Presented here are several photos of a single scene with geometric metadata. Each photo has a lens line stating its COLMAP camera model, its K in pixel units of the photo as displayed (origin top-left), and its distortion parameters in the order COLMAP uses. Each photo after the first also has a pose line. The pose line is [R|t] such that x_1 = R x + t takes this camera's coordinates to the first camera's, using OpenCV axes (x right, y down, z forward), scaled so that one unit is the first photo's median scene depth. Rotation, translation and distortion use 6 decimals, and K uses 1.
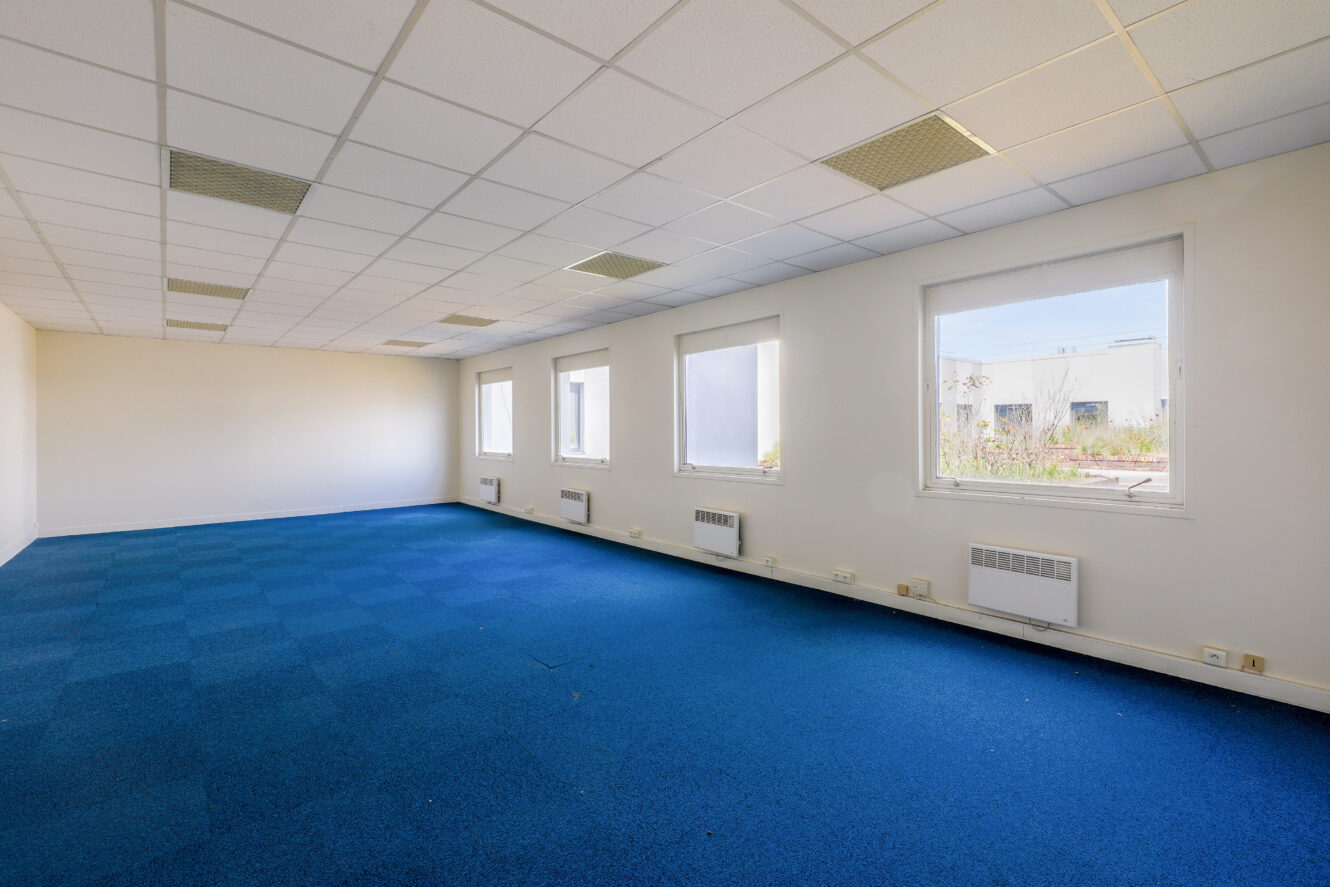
lens RADIAL K [[596.2, 0, 669.4], [0, 596.2, 435.0], [0, 0, 1]] dist [0.002290, 0.000598]
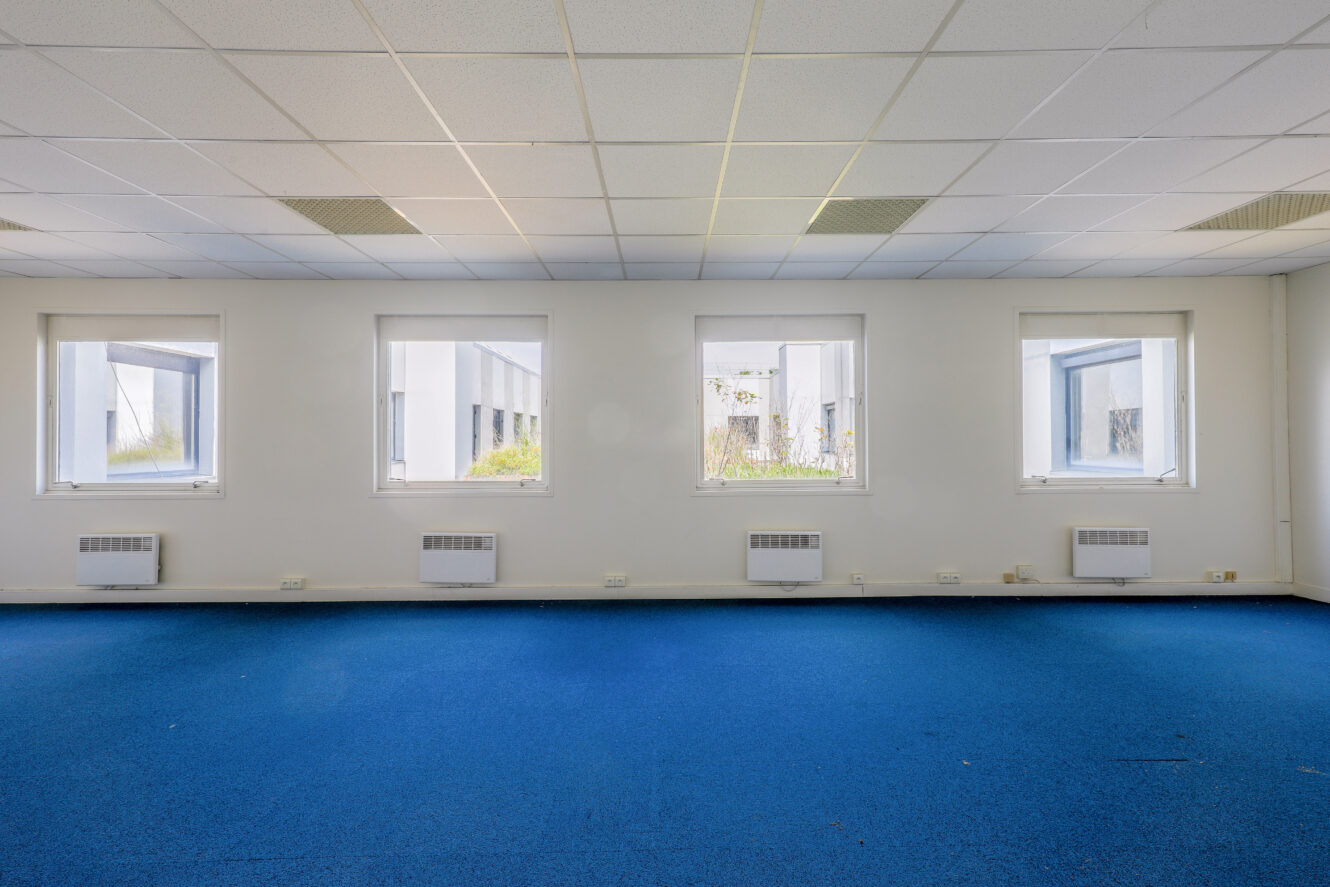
lens RADIAL K [[498.2, 0, 666.9], [0, 498.2, 438.2], [0, 0, 1]] dist [0.001752, 0.000179]
pose [[0.639193, 0.004536, 0.769033, -0.444666], [0.005597, 0.999929, -0.010549, 0.001011], [-0.769026, 0.011047, 0.639122, 0.529288]]
